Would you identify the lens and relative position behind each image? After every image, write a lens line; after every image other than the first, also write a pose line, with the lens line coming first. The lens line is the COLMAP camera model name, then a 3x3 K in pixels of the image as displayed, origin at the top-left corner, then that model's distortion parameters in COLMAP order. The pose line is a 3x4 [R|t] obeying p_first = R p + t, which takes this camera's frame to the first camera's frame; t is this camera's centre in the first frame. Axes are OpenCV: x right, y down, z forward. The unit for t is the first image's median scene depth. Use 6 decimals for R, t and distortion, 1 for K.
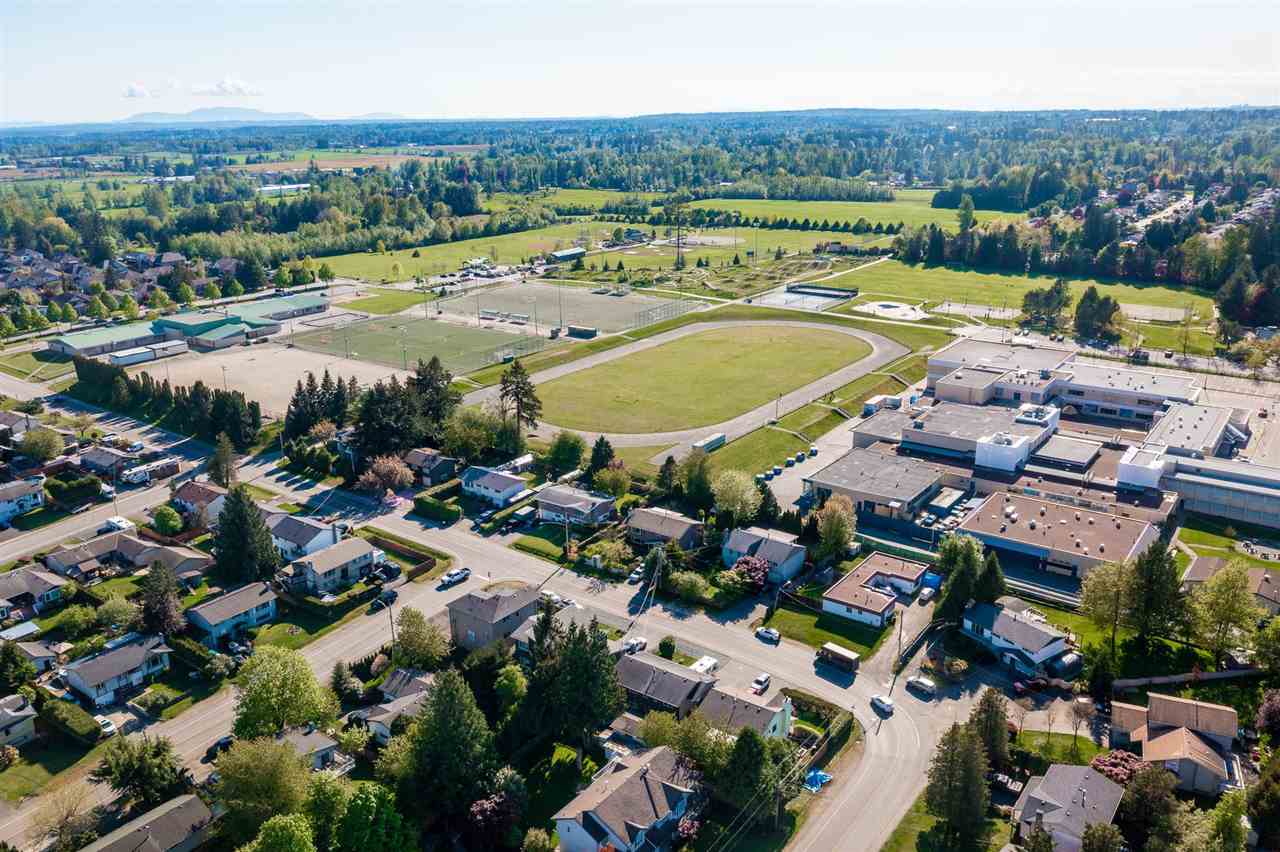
lens RADIAL K [[1019.6, 0, 640.0], [0, 1019.6, 426.0], [0, 0, 1]] dist [-0.010504, 0.002176]
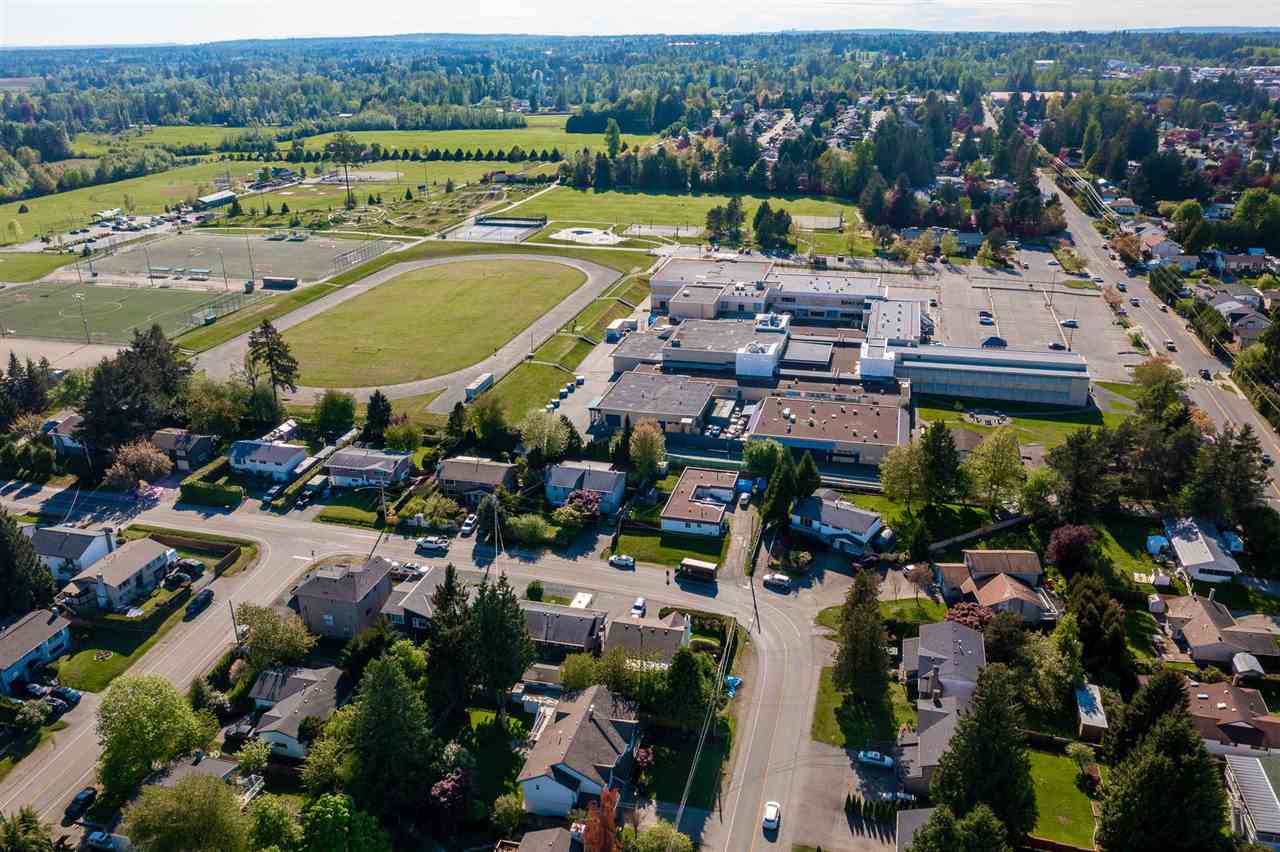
lens RADIAL K [[1019.6, 0, 640.0], [0, 1019.6, 426.0], [0, 0, 1]] dist [-0.010504, 0.002176]
pose [[0.927850, -0.133164, 0.348370, -0.144067], [0.109883, 0.990230, 0.085851, -0.011751], [-0.356398, -0.041377, 0.933417, 0.032657]]
